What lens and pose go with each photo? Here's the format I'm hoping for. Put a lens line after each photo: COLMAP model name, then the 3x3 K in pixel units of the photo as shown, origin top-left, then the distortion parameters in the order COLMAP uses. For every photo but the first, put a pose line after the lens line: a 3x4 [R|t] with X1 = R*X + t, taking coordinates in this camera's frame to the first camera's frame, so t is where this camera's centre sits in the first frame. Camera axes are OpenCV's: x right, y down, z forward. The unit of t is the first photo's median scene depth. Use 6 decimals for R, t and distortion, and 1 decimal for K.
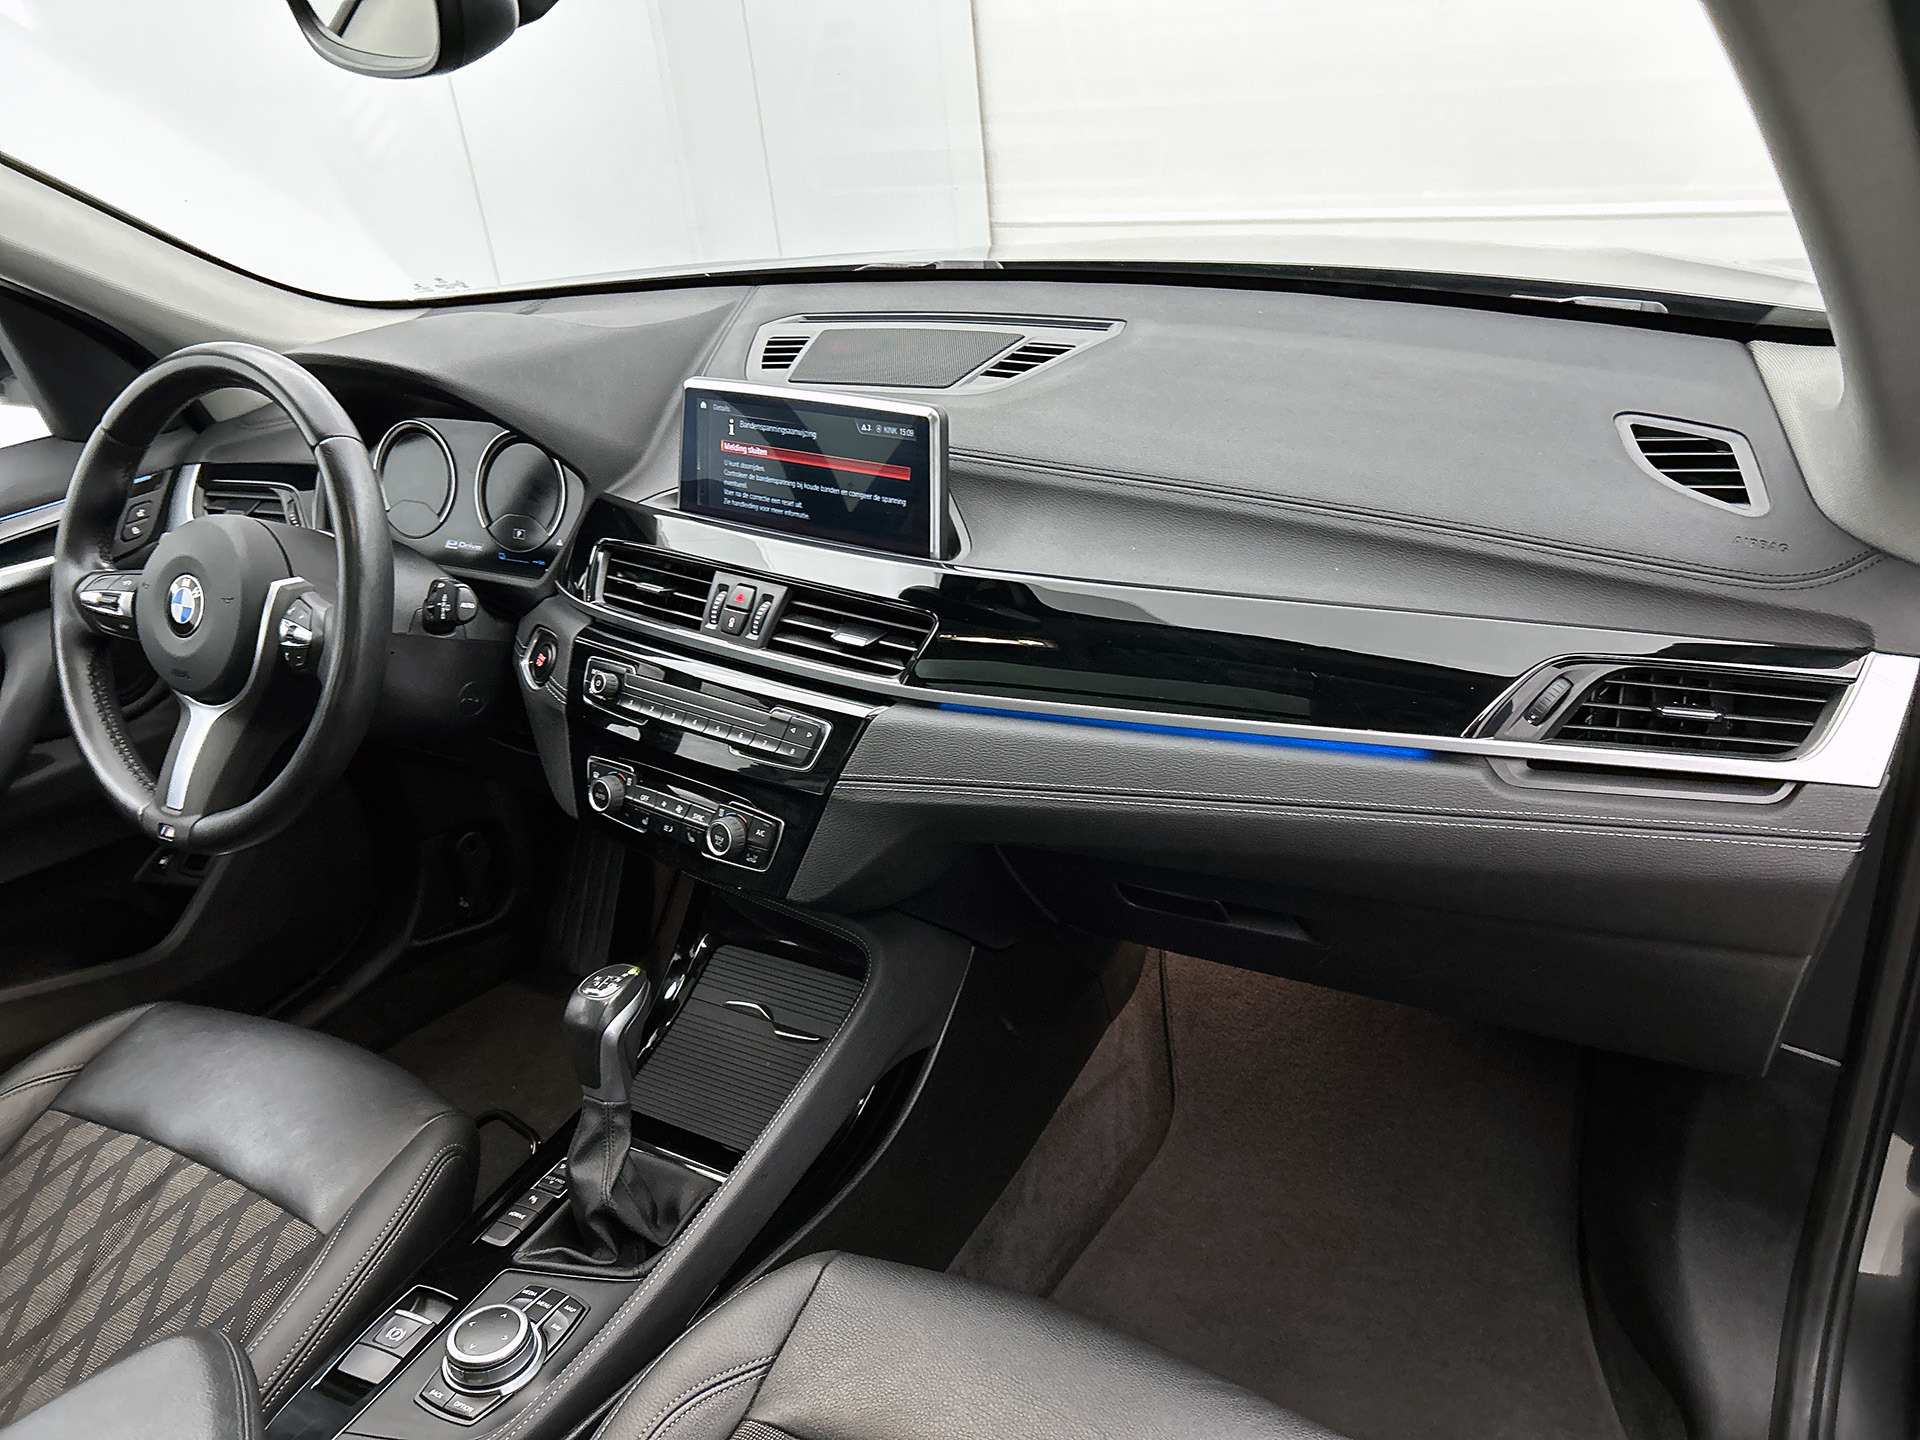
lens RADIAL K [[1465.0, 0, 952.6], [0, 1465.0, 730.3], [0, 0, 1]] dist [0.049906, -0.082884]
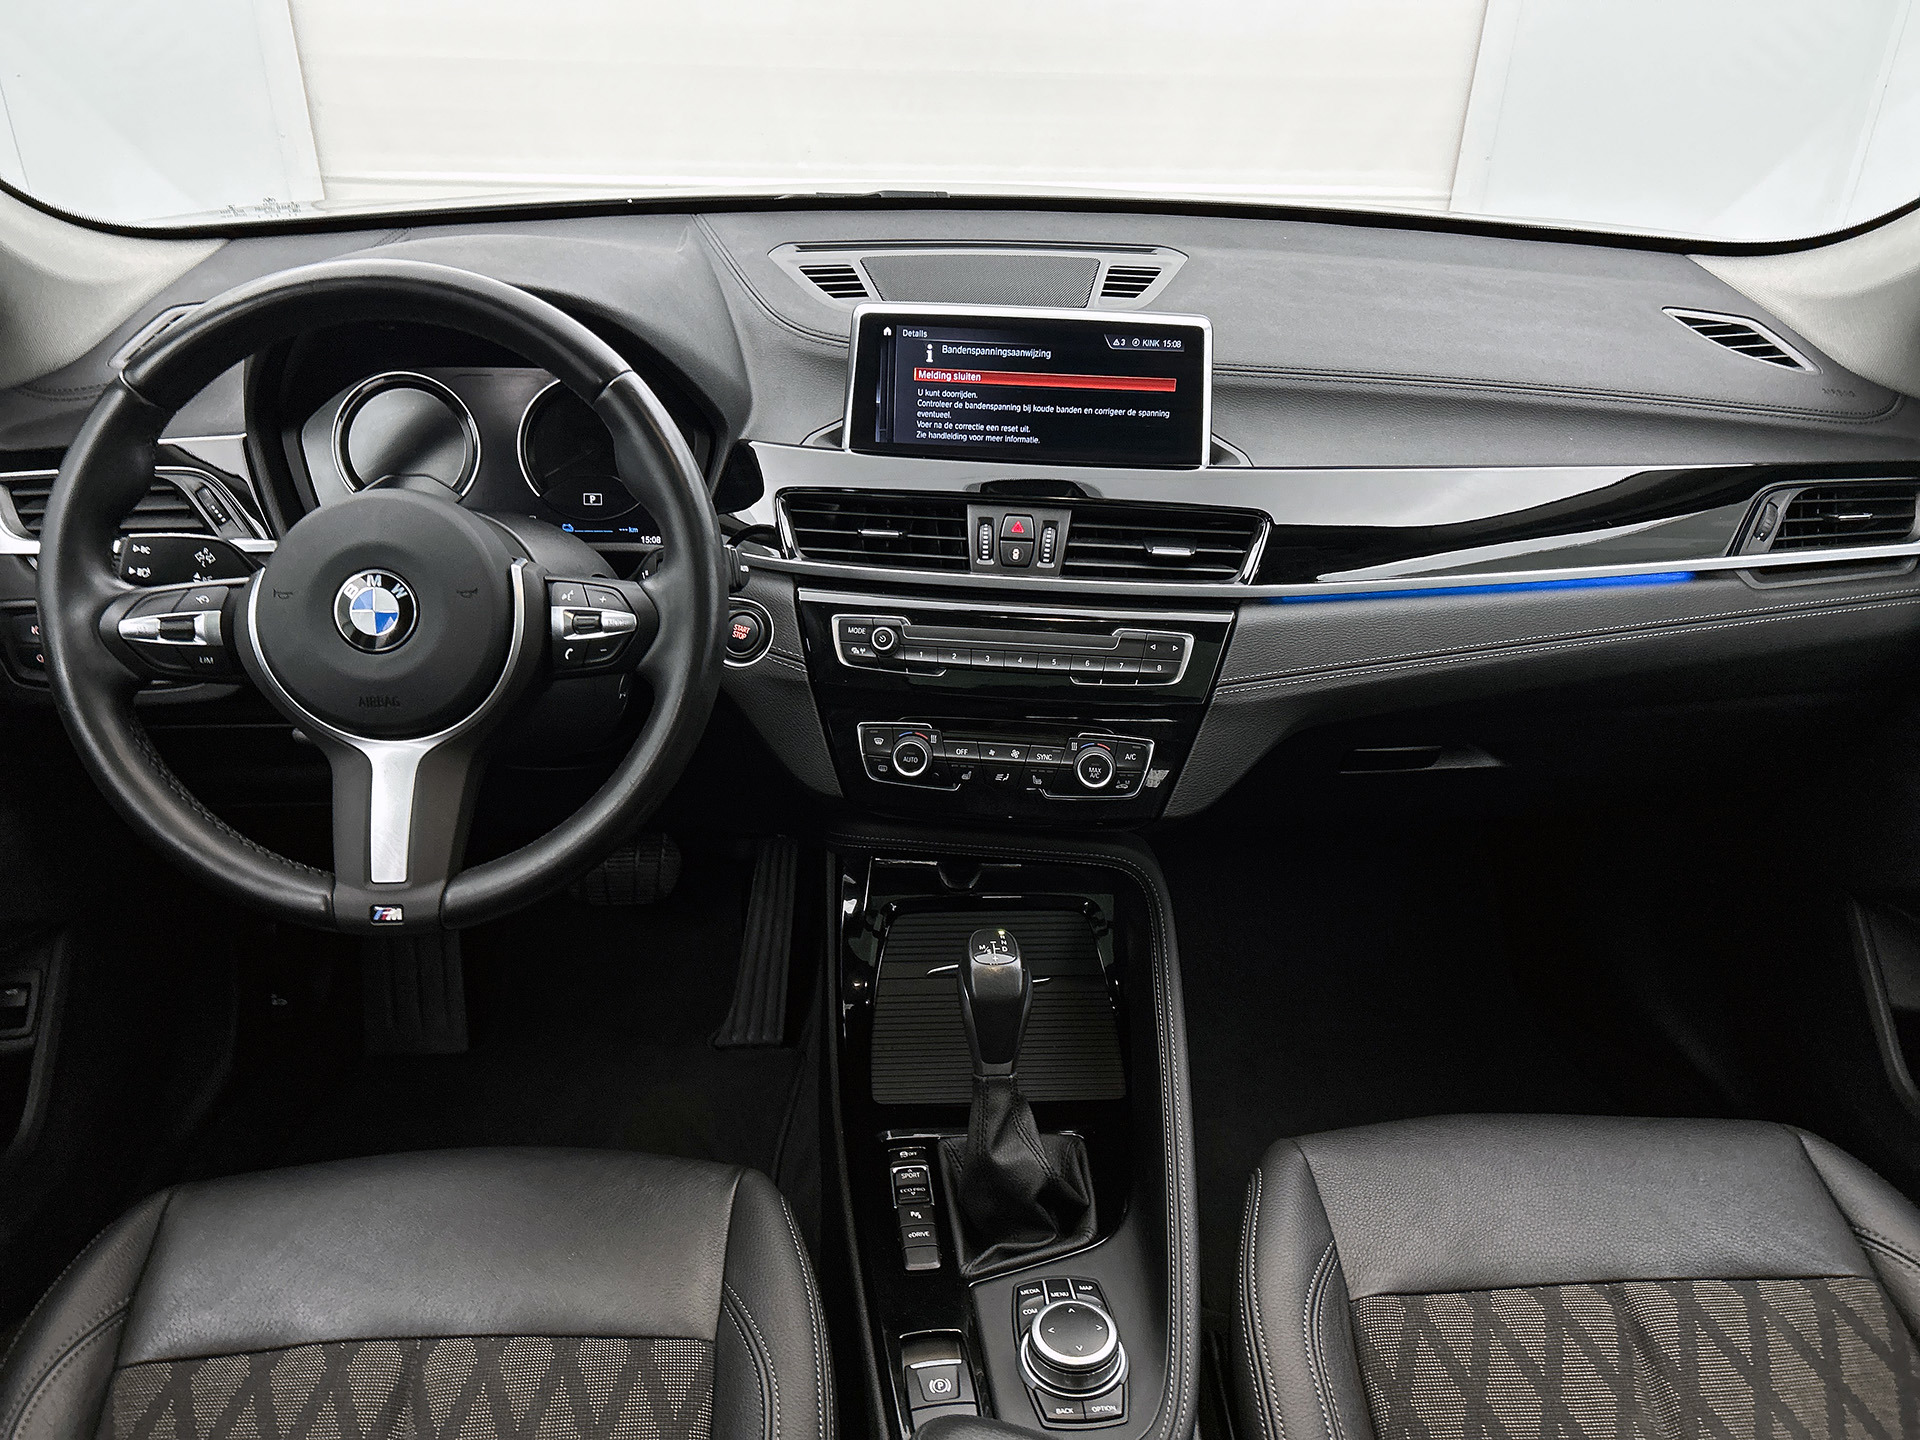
lens RADIAL K [[1446.7, 0, 960.0], [0, 1446.7, 720.0], [0, 0, 1]] dist [0.084403, -0.107855]
pose [[0.837352, -0.163492, 0.521643, -0.676014], [0.160087, 0.985734, 0.051972, -0.021251], [-0.522698, 0.039989, 0.851580, 0.214863]]
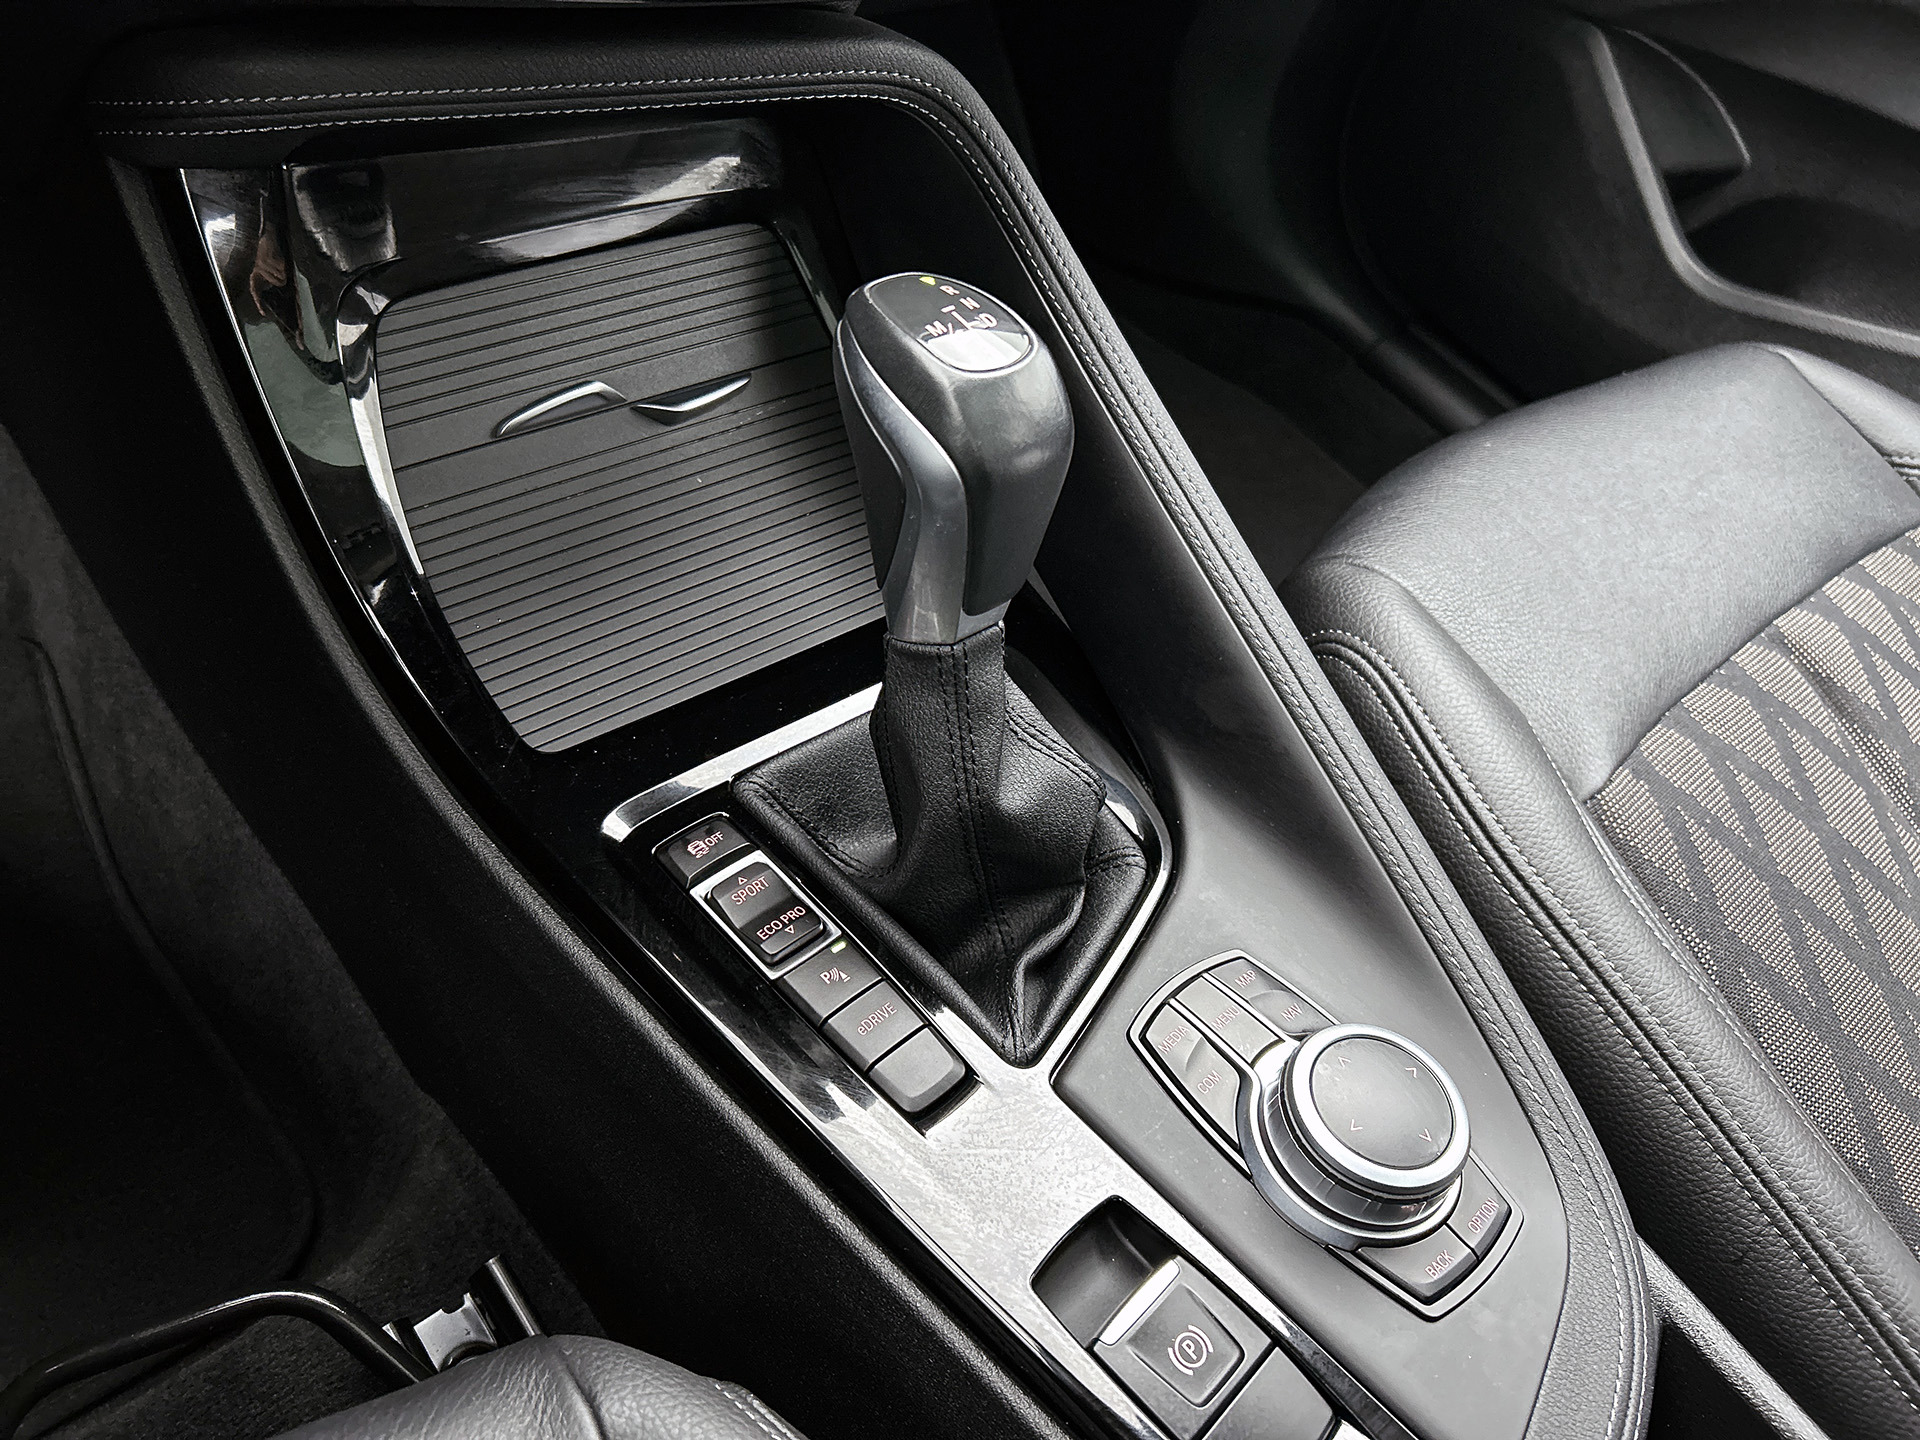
lens RADIAL K [[1465.0, 0, 952.6], [0, 1465.0, 730.3], [0, 0, 1]] dist [0.049906, -0.082884]
pose [[0.330152, -0.605547, 0.724095, -0.516151], [0.181175, 0.793497, 0.580980, 0.043425], [-0.926378, -0.060624, 0.371684, 0.830623]]
